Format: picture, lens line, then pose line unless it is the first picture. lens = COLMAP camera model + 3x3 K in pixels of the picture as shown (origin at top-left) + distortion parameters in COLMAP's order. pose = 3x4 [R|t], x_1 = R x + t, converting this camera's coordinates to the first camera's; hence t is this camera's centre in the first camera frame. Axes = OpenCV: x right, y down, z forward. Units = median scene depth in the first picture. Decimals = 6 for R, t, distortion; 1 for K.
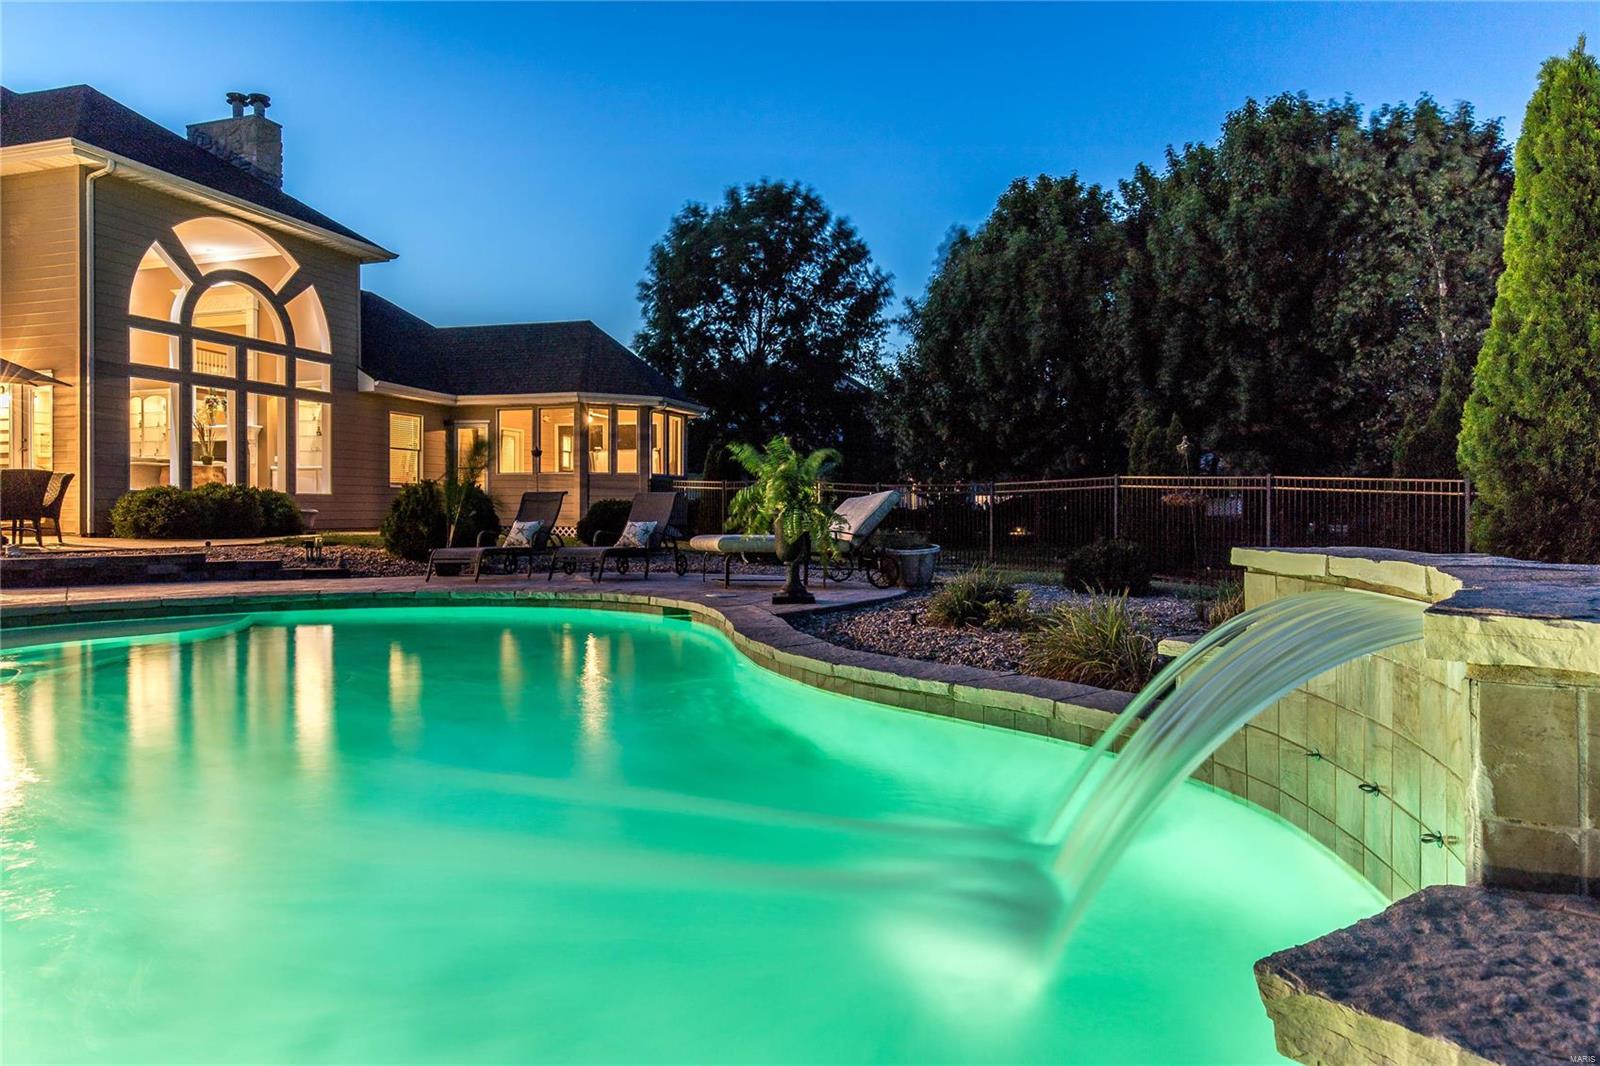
lens RADIAL K [[962.4, 0, 813.2], [0, 962.4, 508.3], [0, 0, 1]] dist [0.004031, -0.001822]
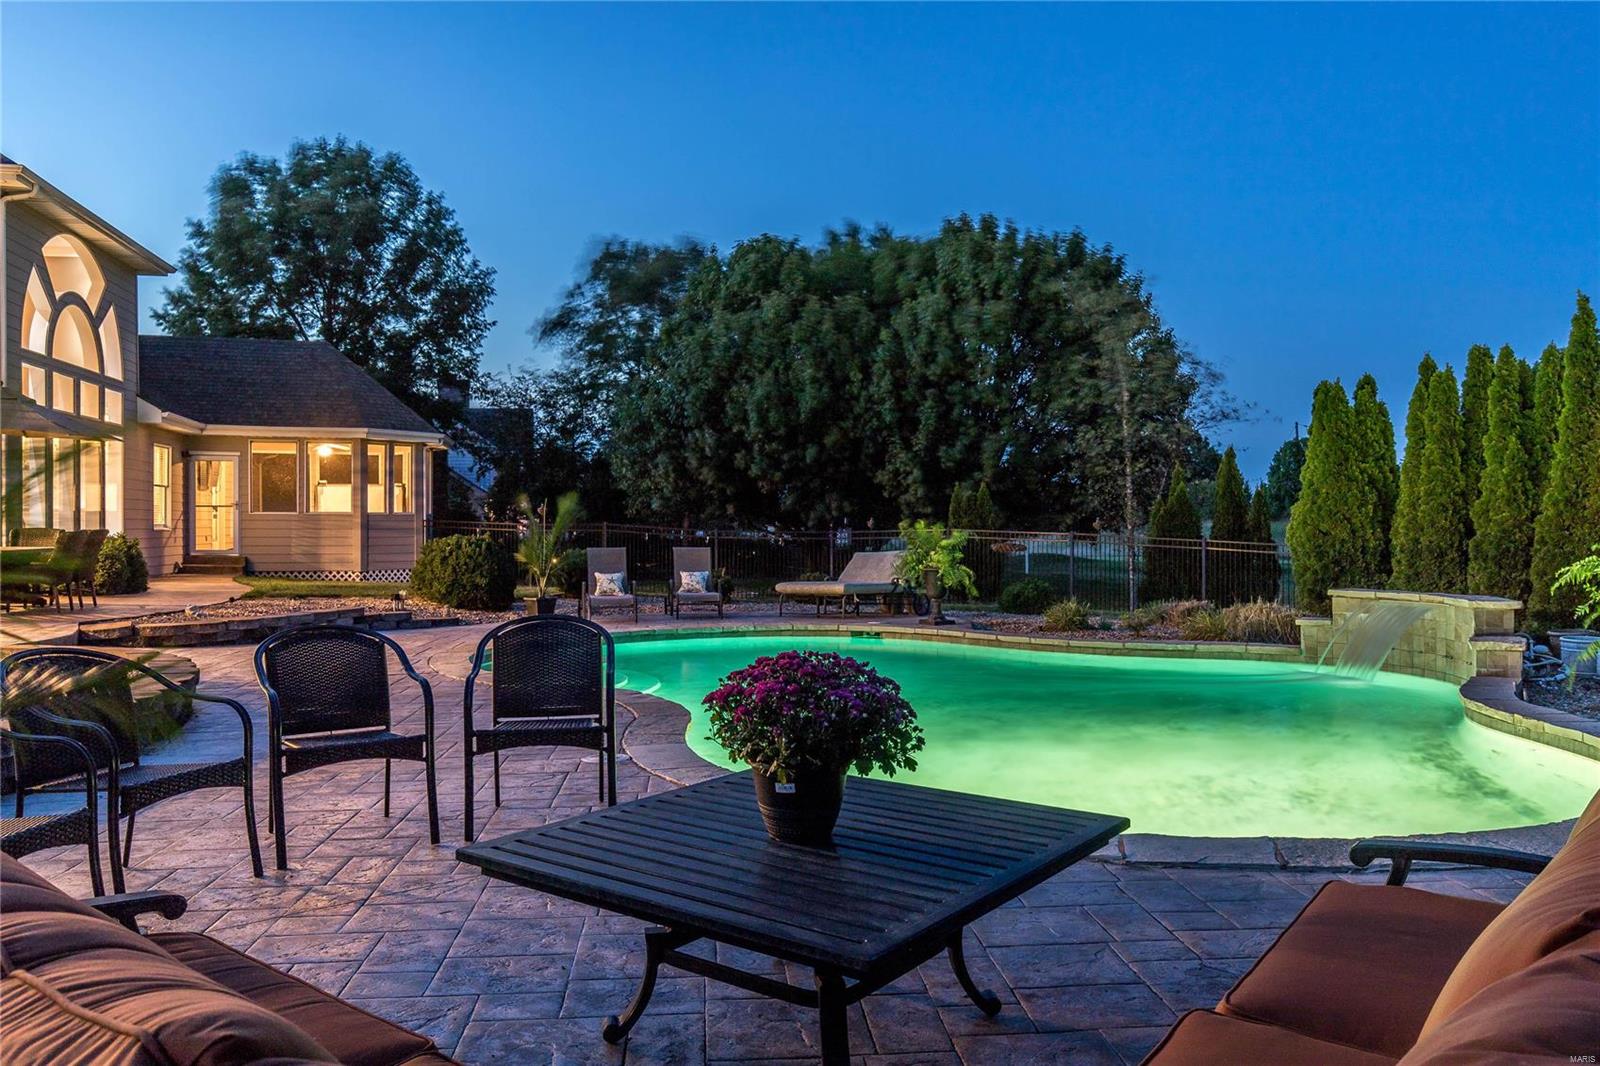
lens RADIAL K [[1224.0, 0, 796.8], [0, 1224.0, 526.0], [0, 0, 1]] dist [0.031187, -0.022065]
pose [[0.886142, 0.000716, 0.463413, -0.485975], [-0.000256, 0.999999, -0.001055, -0.026976], [-0.463414, 0.000817, 0.886142, -0.293144]]
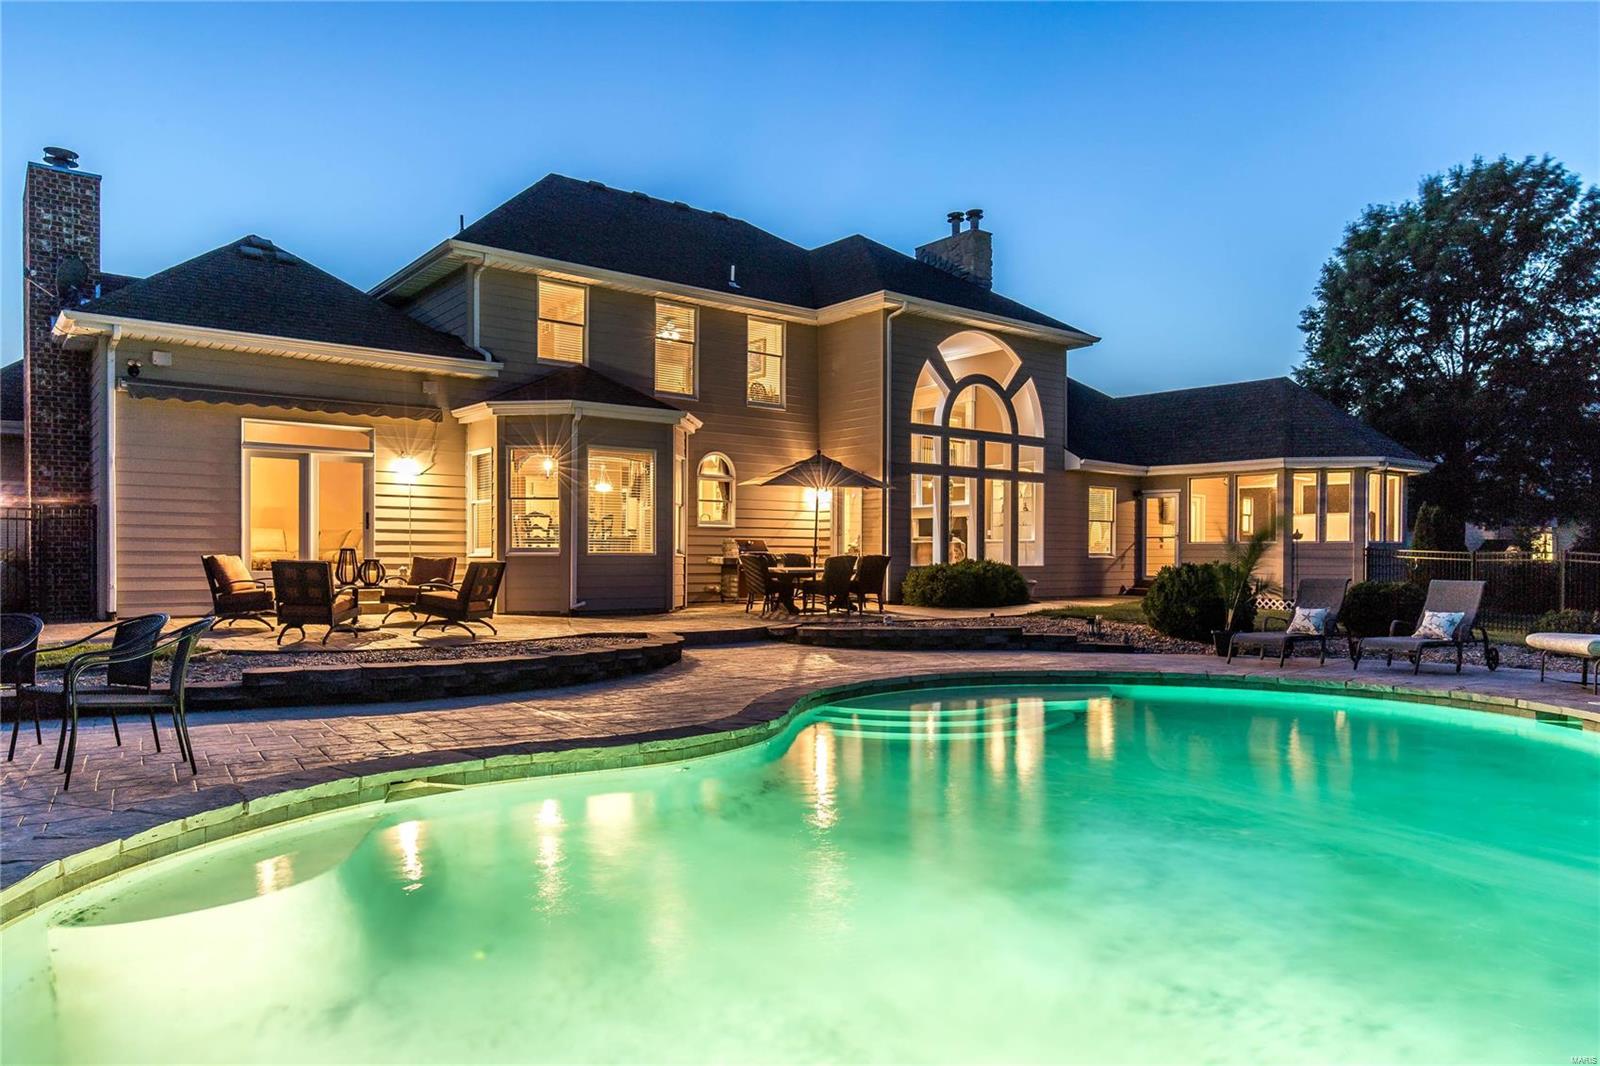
lens RADIAL K [[1033.4, 0, 755.1], [0, 1033.4, 567.0], [0, 0, 1]] dist [0.000072, 0.006004]
pose [[0.811212, 0.007588, -0.584703, -0.079876], [-0.002455, 0.999951, 0.009572, -0.024072], [0.584747, -0.006330, 0.811191, -0.151130]]
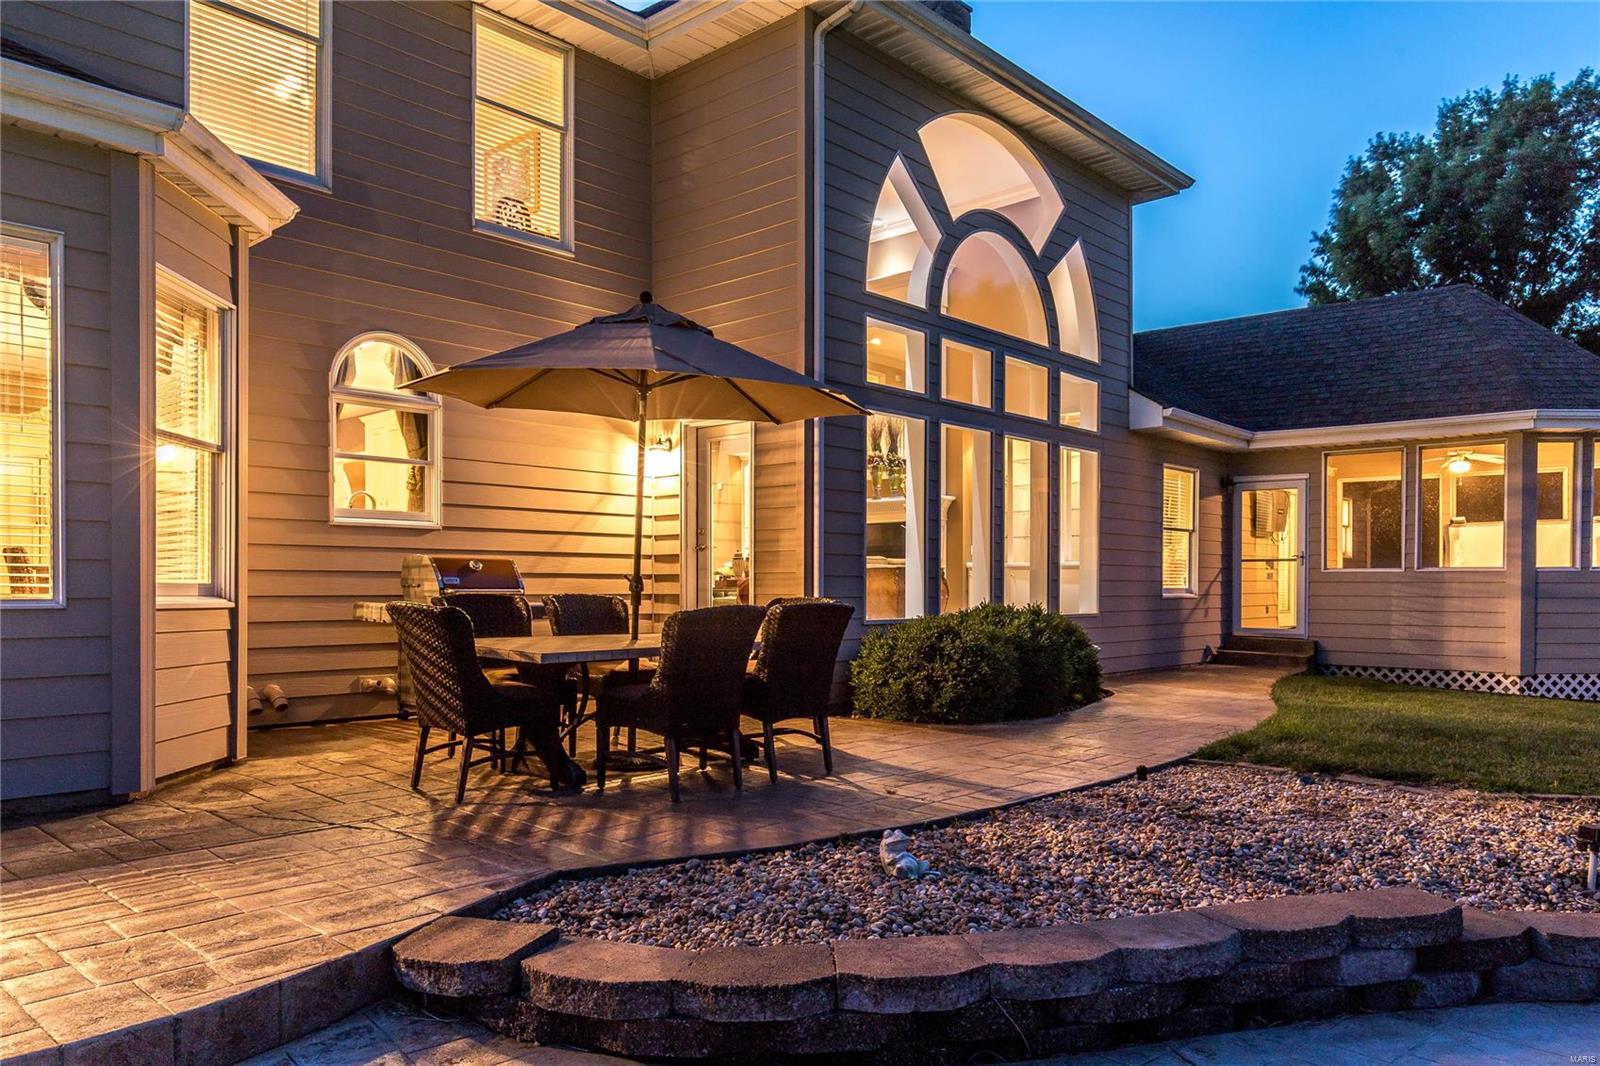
lens RADIAL K [[1122.8, 0, 791.8], [0, 1122.8, 595.3], [0, 0, 1]] dist [-0.006791, 0.005011]
pose [[0.900114, 0.004866, -0.435628, -0.384102], [-0.002084, 0.999974, 0.006863, -0.030051], [0.435650, -0.005270, 0.900101, 0.341495]]
